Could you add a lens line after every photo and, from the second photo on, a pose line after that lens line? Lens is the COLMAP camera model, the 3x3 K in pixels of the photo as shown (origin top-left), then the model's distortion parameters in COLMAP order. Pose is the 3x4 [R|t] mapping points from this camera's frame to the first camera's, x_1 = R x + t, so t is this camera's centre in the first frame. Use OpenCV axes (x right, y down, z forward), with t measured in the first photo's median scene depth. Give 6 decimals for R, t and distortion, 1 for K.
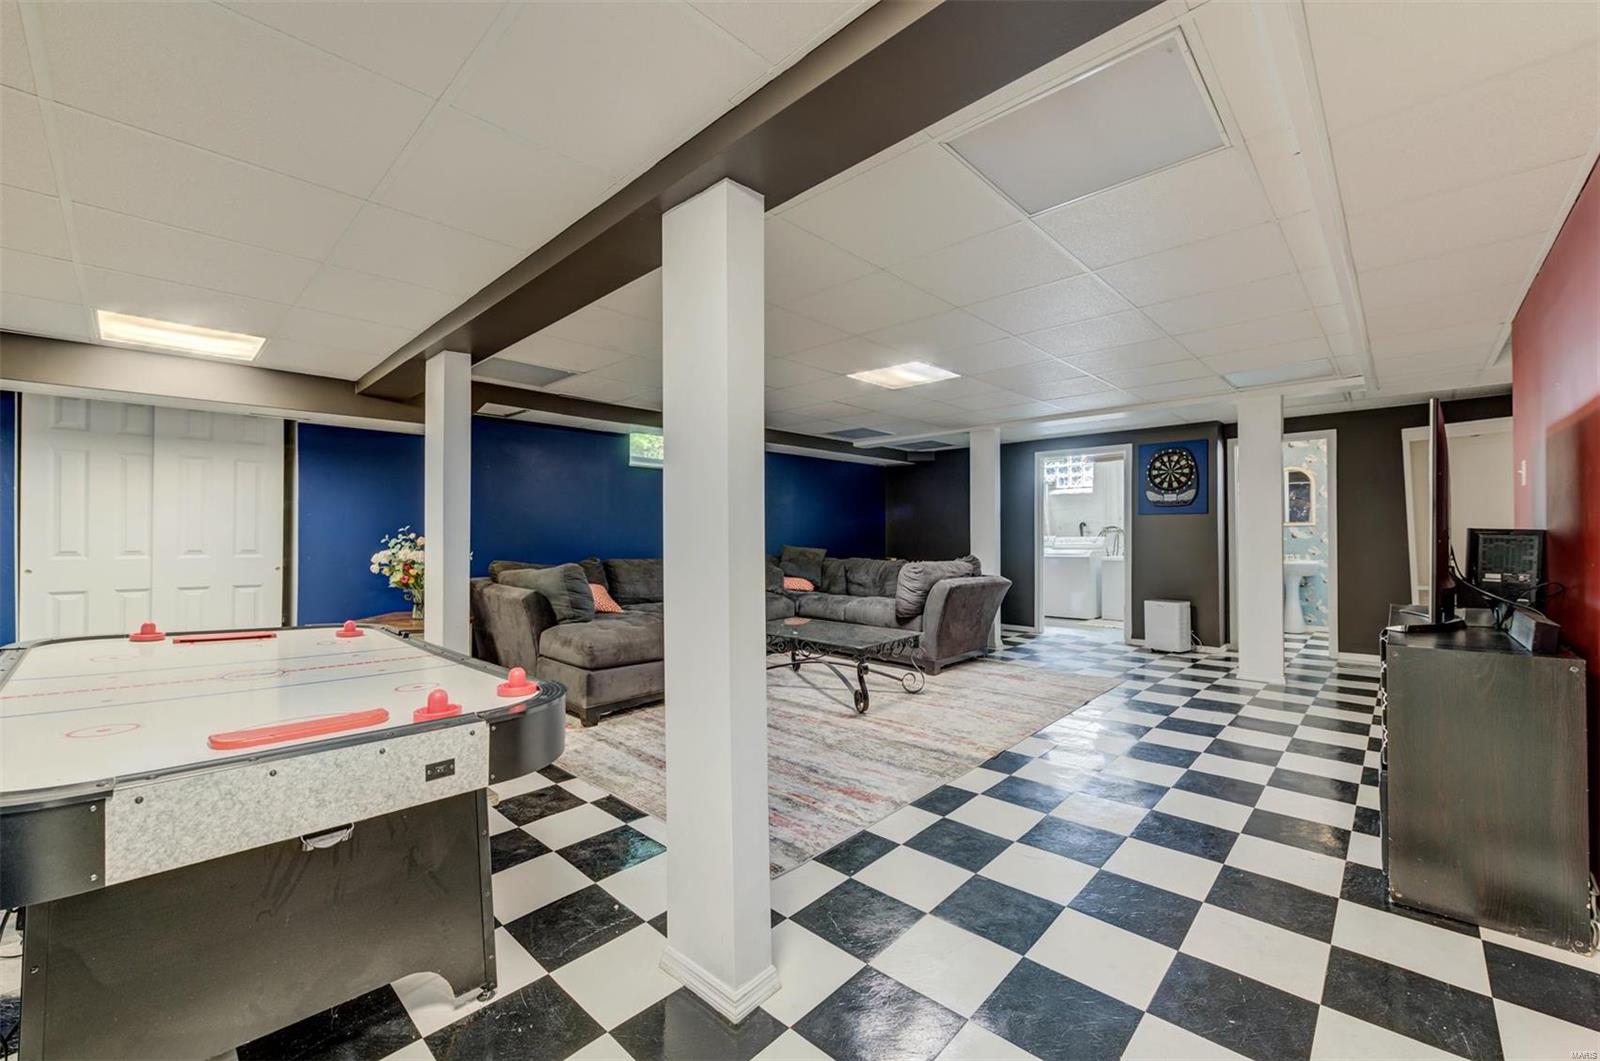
lens RADIAL K [[644.3, 0, 856.6], [0, 644.3, 527.9], [0, 0, 1]] dist [-0.000309, -0.000080]
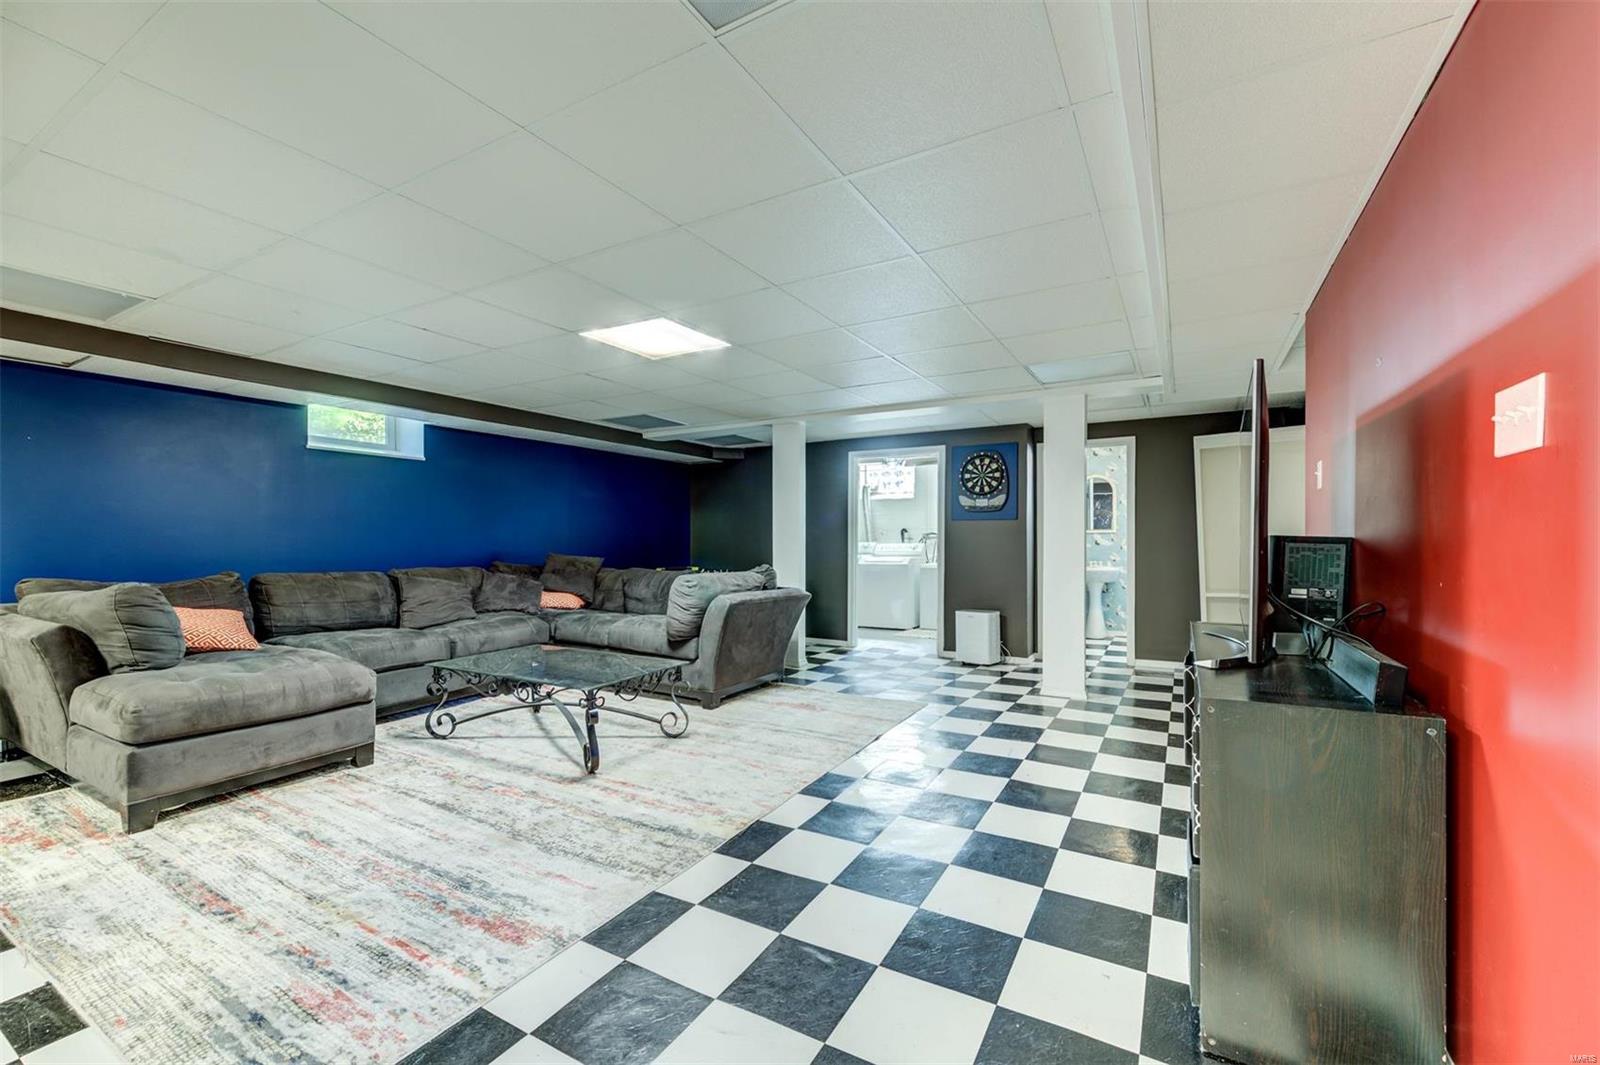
lens RADIAL K [[641.1, 0, 847.7], [0, 641.1, 539.1], [0, 0, 1]] dist [-0.000911, -0.000369]
pose [[0.975453, 0.002937, 0.220186, 0.102827], [-0.004733, 0.999960, 0.007630, 0.000927], [-0.220155, -0.008485, 0.975428, 0.143174]]
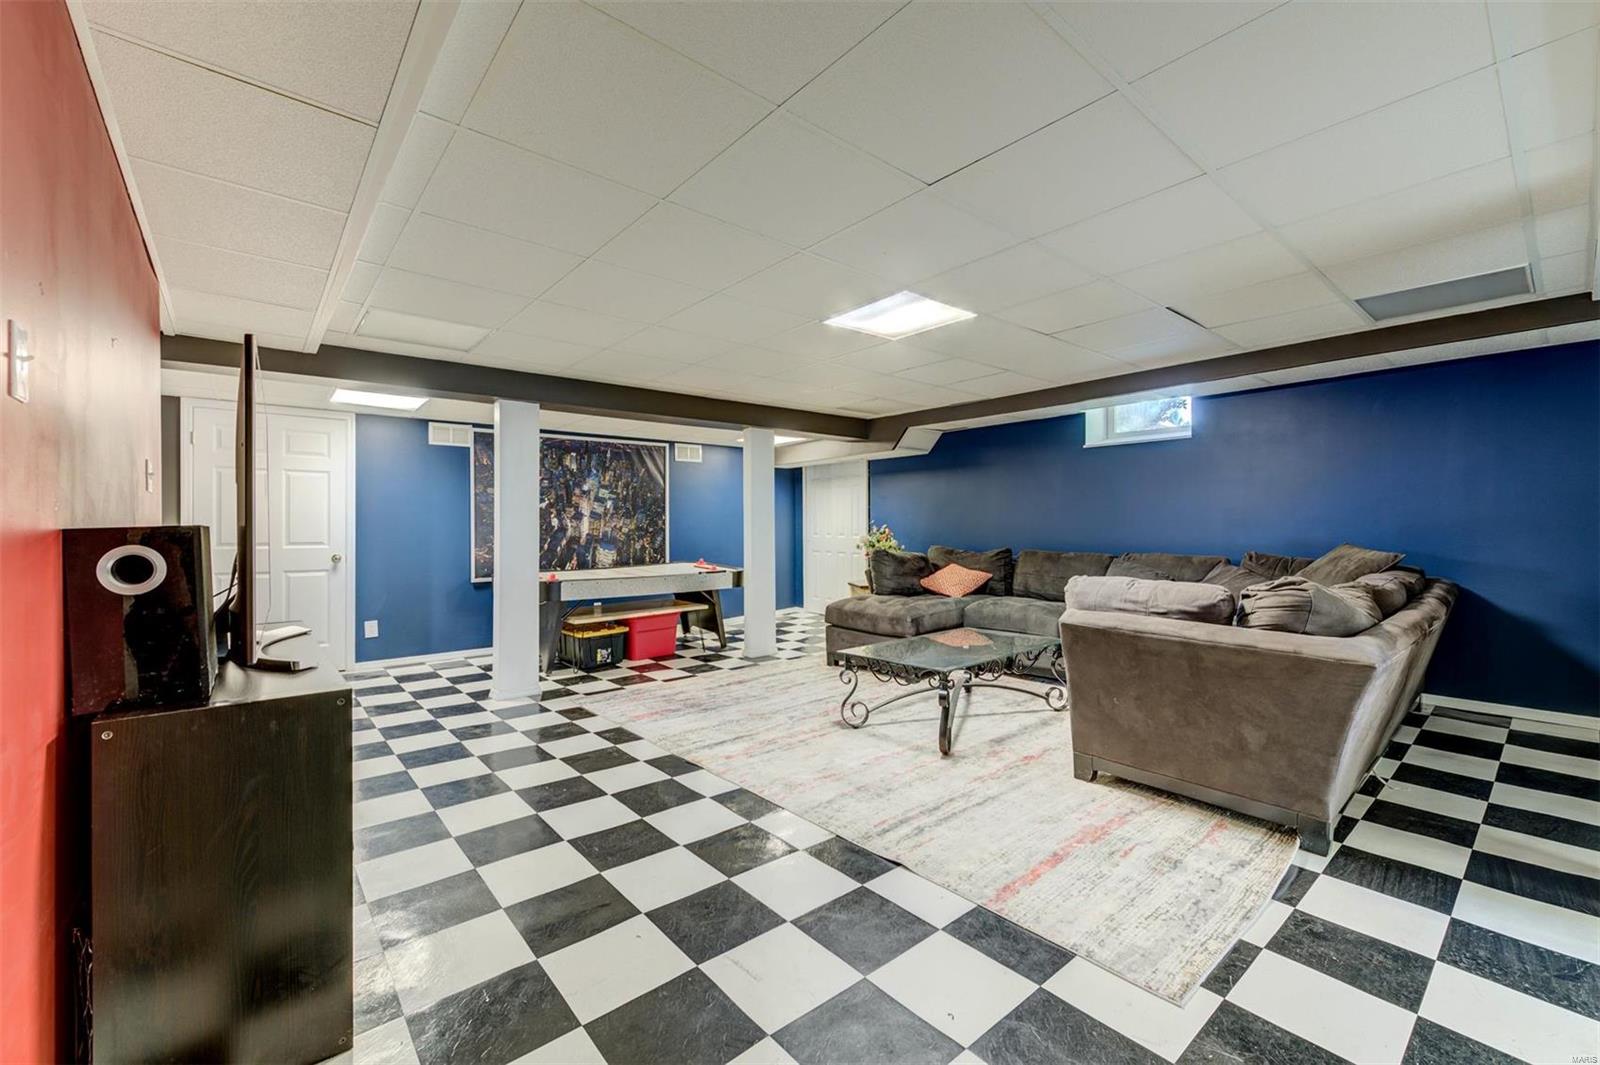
lens RADIAL K [[661.8, 0, 784.0], [0, 661.8, 528.2], [0, 0, 1]] dist [0.002771, -0.000084]
pose [[-0.179531, 0.004313, -0.983743, 0.718035], [0.011844, 0.999927, 0.002223, -0.000378], [0.983681, -0.011252, -0.179569, 0.809005]]
